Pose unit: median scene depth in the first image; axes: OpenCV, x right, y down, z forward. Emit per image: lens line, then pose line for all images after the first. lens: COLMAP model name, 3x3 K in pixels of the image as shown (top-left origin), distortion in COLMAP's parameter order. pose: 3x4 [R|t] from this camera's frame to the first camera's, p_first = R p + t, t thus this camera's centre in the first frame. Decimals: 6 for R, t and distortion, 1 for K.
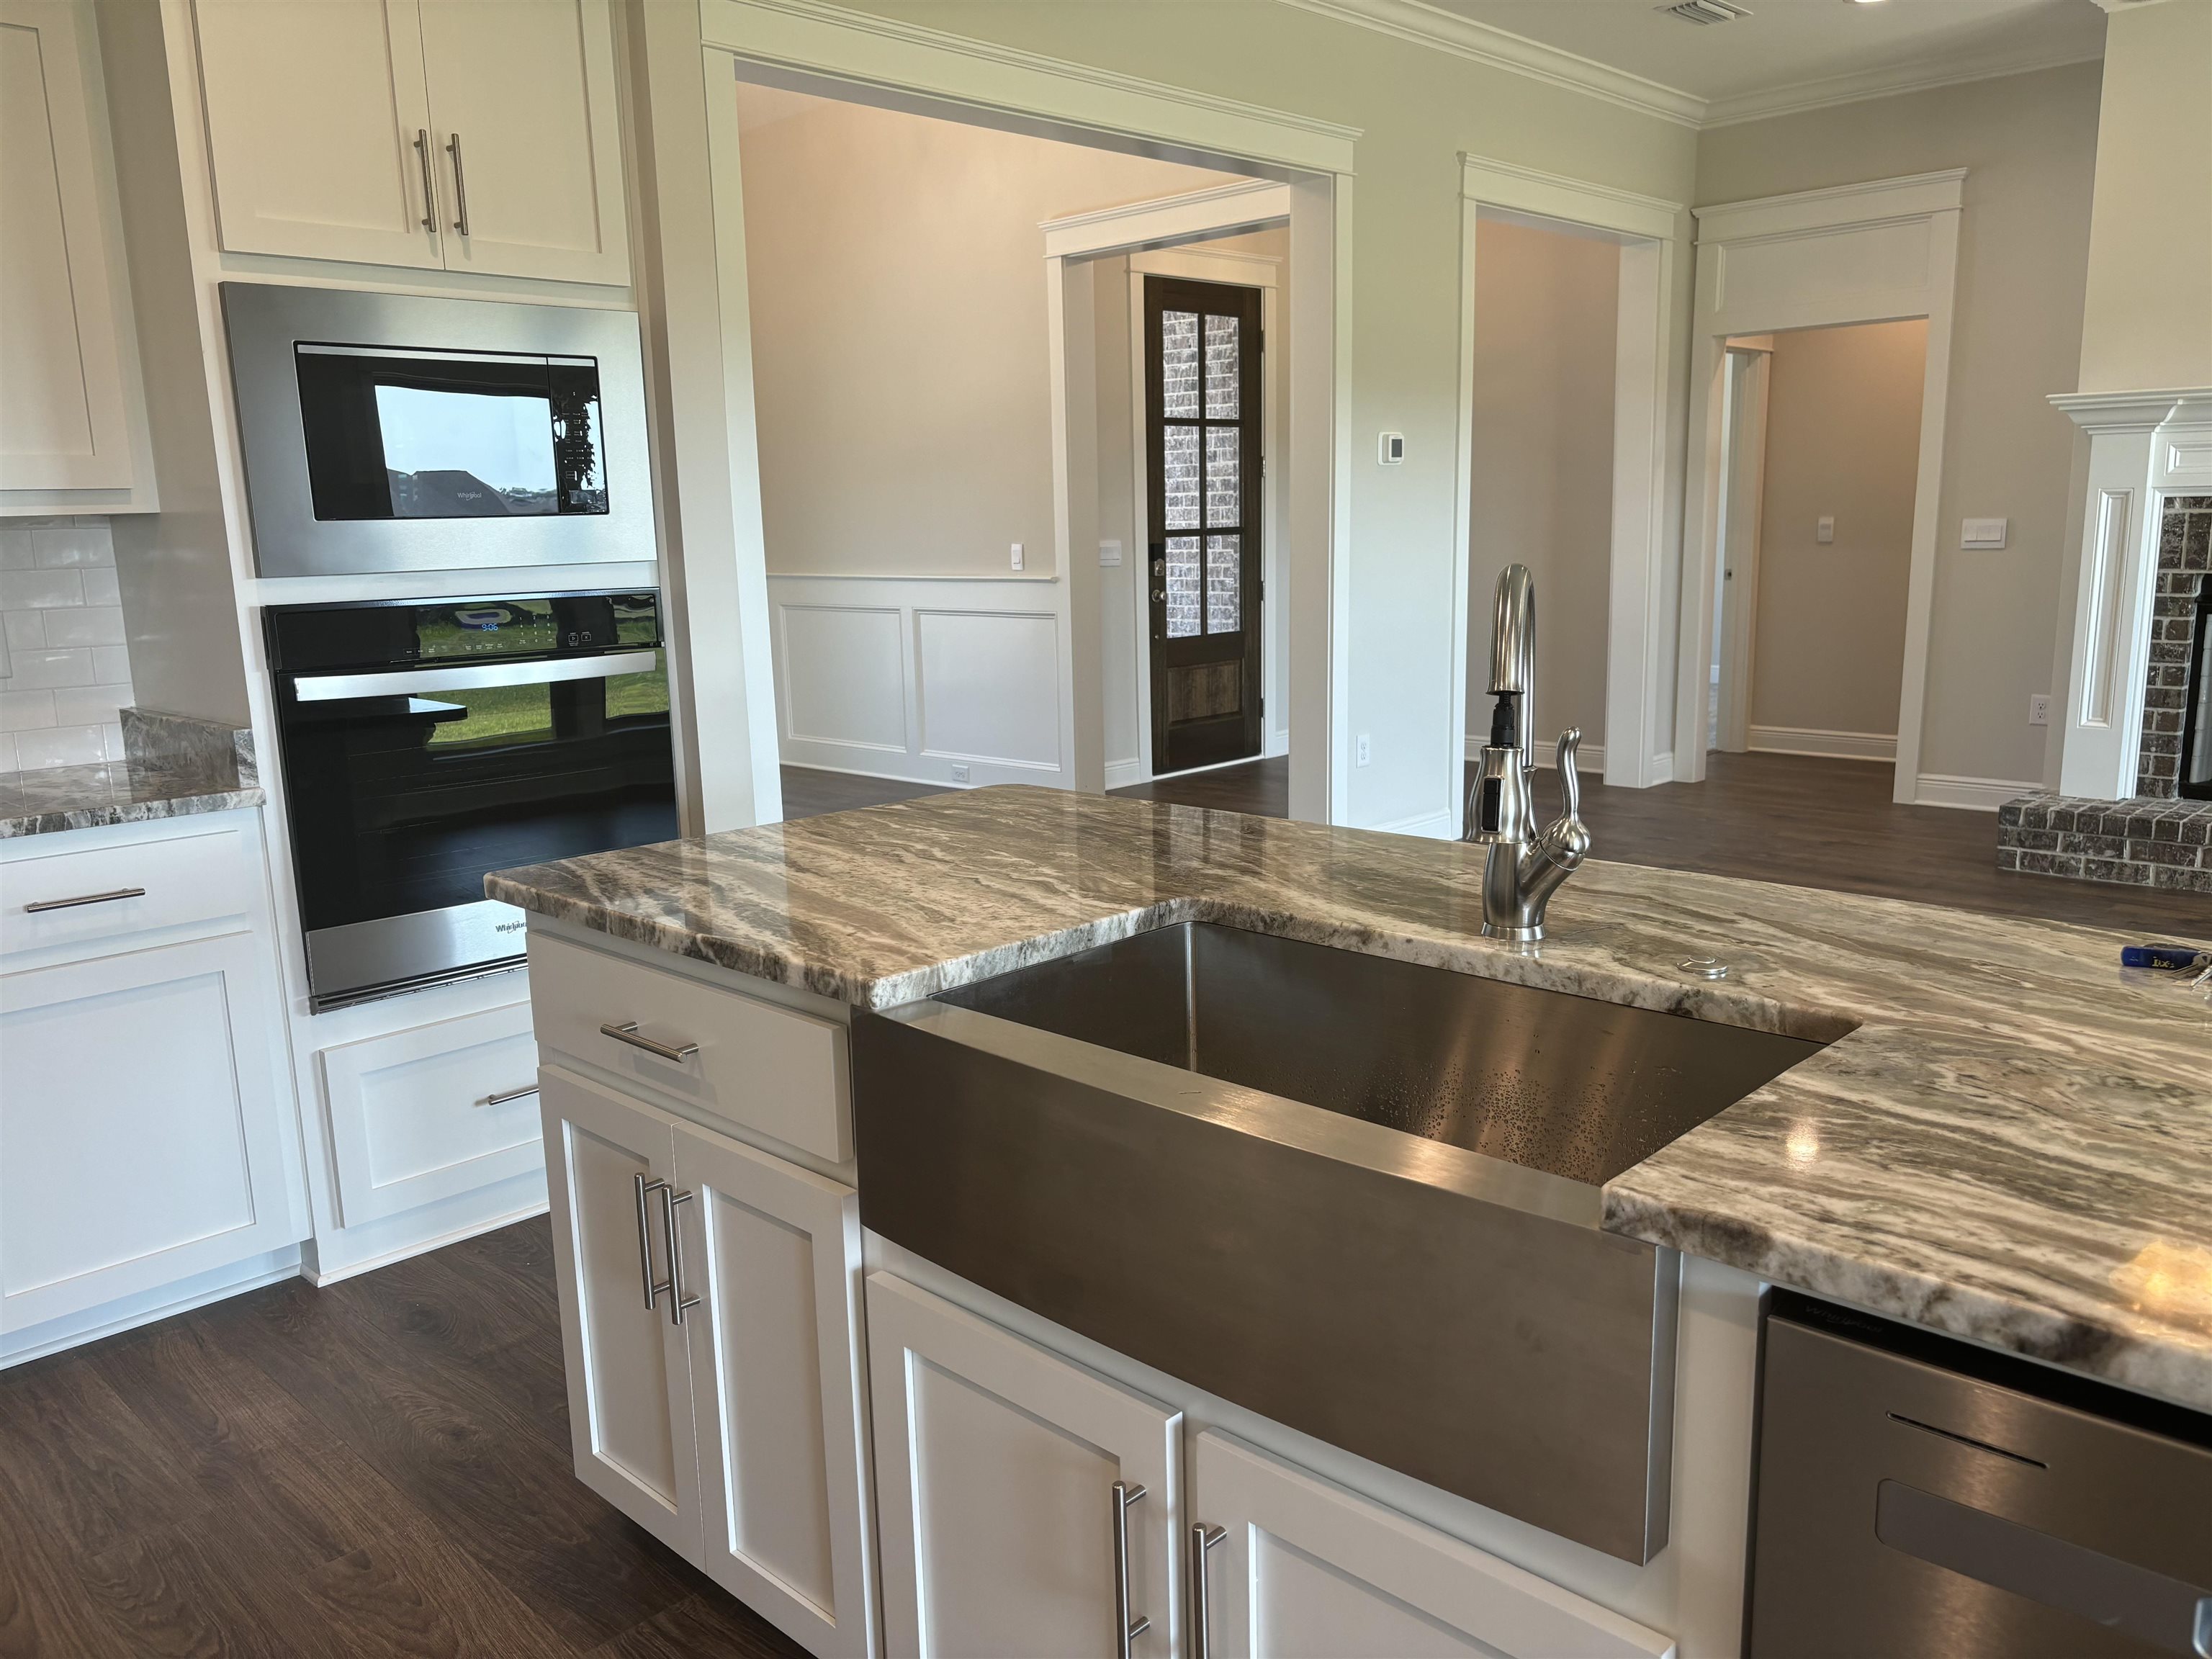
lens RADIAL K [[1680.6, 0, 1093.3], [0, 1680.6, 865.6], [0, 0, 1]] dist [0.055697, -0.065708]
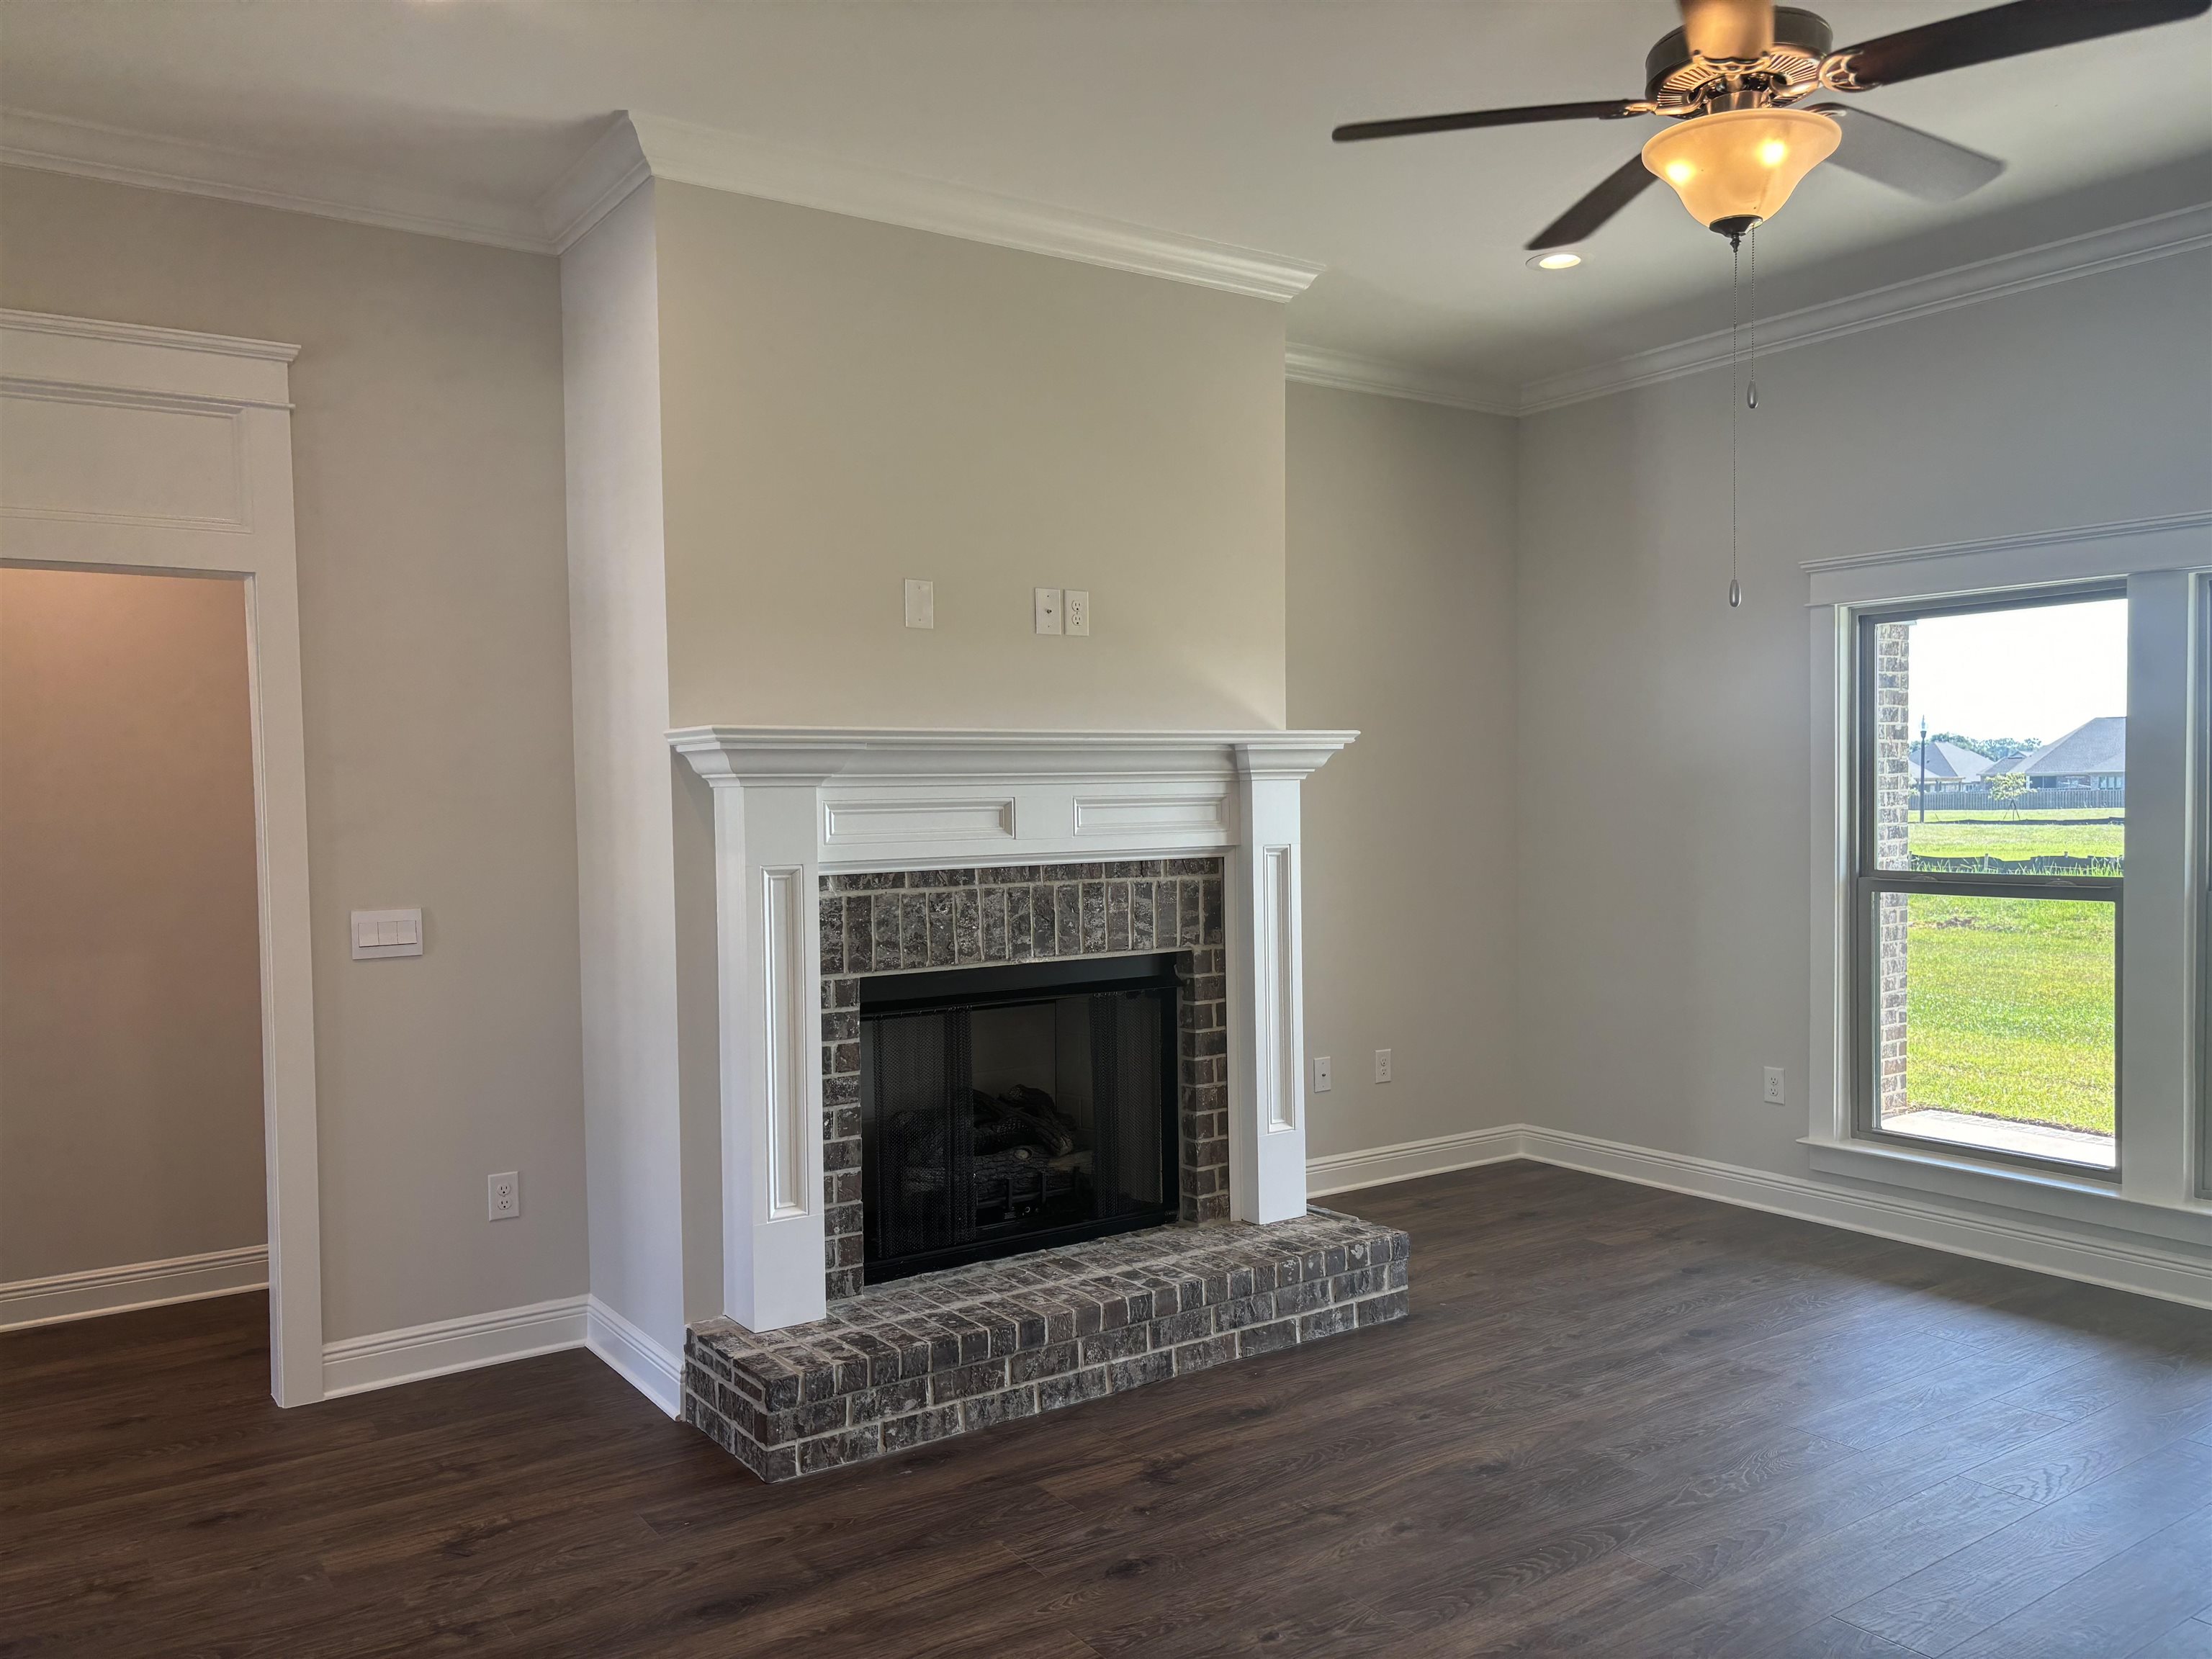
lens RADIAL K [[1680.6, 0, 1089.7], [0, 1680.6, 843.7], [0, 0, 1]] dist [0.055697, -0.065708]
pose [[0.197543, -0.009793, 0.980245, -0.030983], [0.211172, 0.976898, -0.032797, -0.181472], [-0.957279, 0.213479, 0.195048, 0.747424]]
